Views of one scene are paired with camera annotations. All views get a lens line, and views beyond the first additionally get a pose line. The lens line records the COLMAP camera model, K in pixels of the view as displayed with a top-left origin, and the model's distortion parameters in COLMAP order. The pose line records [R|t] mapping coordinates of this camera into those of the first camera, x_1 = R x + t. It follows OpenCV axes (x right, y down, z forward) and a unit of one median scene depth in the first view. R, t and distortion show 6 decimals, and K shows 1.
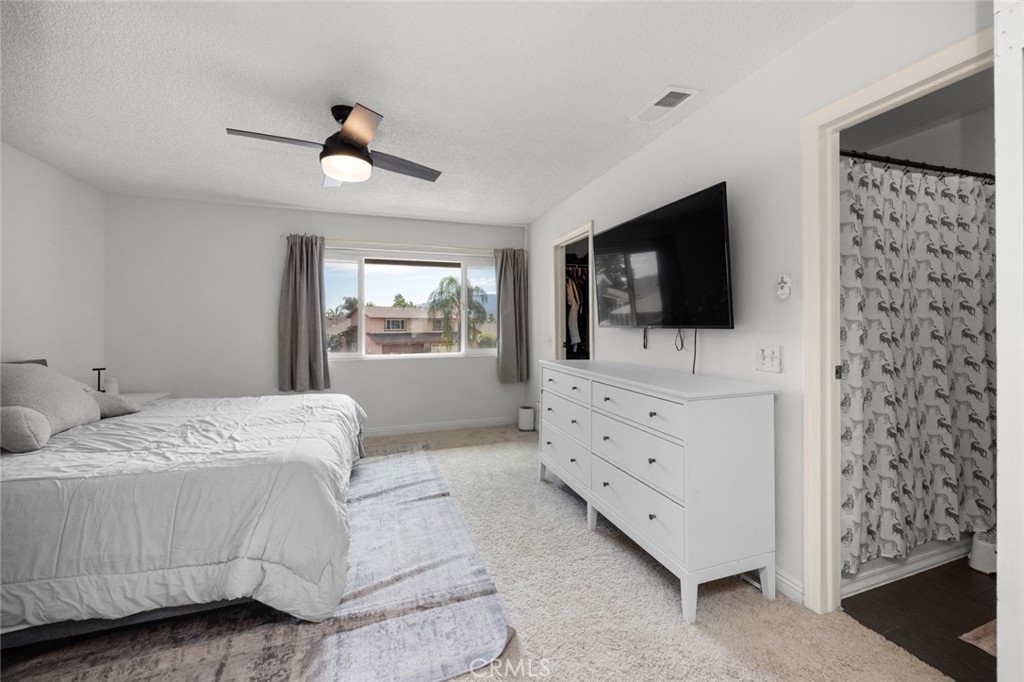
lens RADIAL K [[396.2, 0, 513.1], [0, 396.2, 320.7], [0, 0, 1]] dist [-0.002572, -0.000040]
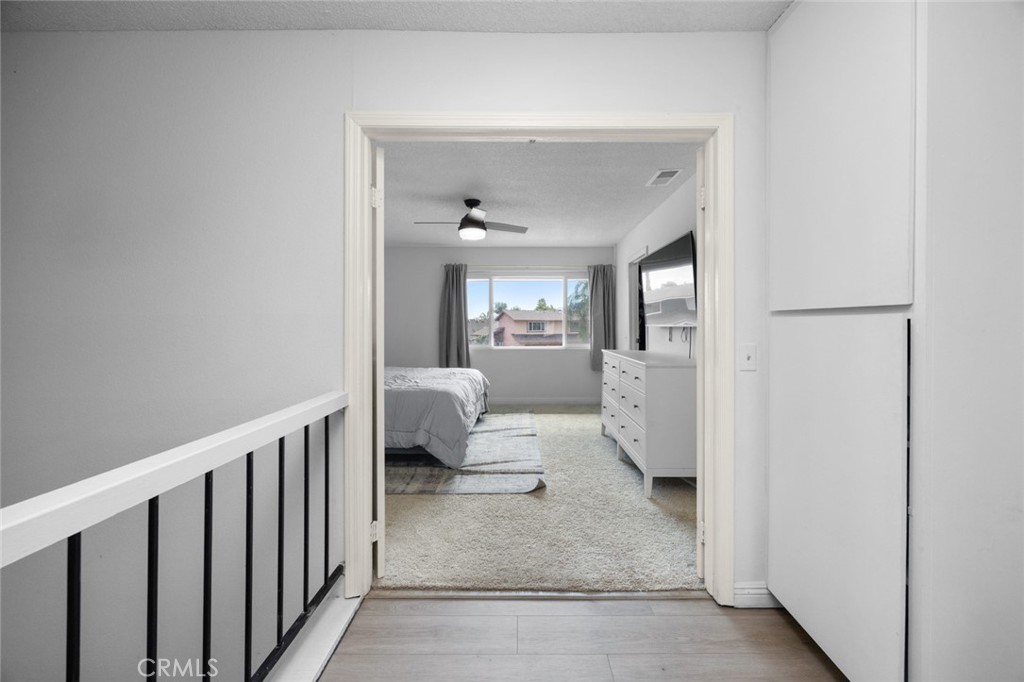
lens RADIAL K [[396.2, 0, 521.2], [0, 396.2, 319.5], [0, 0, 1]] dist [-0.002572, -0.000040]
pose [[0.942633, -0.000913, -0.333829, 0.250428], [-0.002346, 0.999953, -0.009359, 0.006646], [0.333822, 0.009605, 0.942587, -0.391223]]
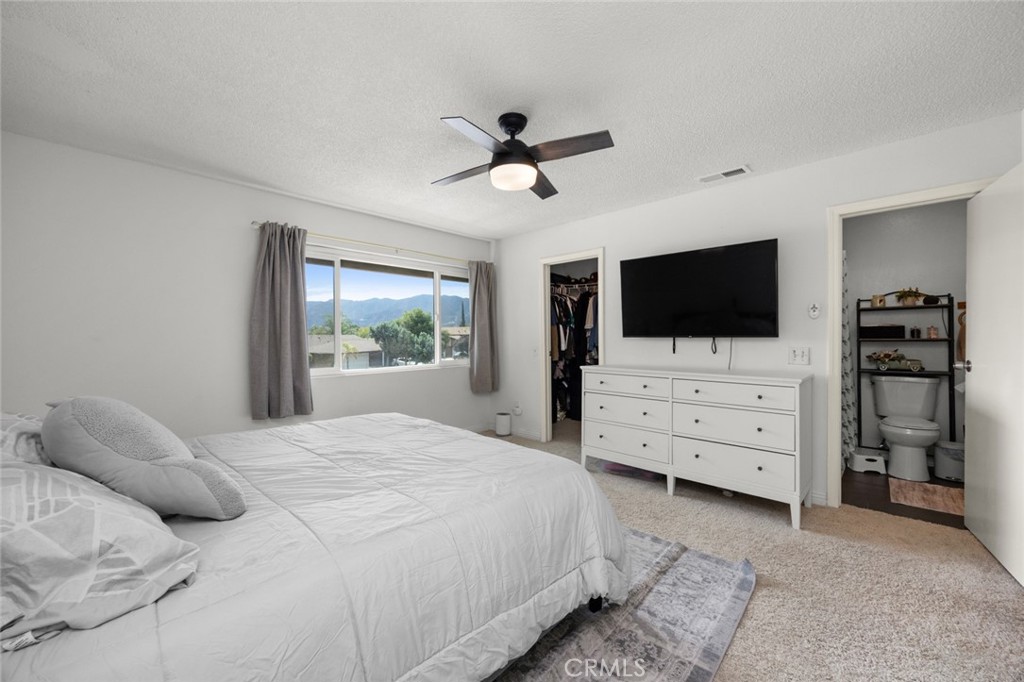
lens RADIAL K [[396.2, 0, 502.1], [0, 396.2, 335.6], [0, 0, 1]] dist [-0.002572, -0.000040]
pose [[0.887529, -0.000191, 0.460751, -0.624211], [-0.002800, 0.999979, 0.005807, 0.005275], [-0.460743, -0.006444, 0.887510, 0.089702]]
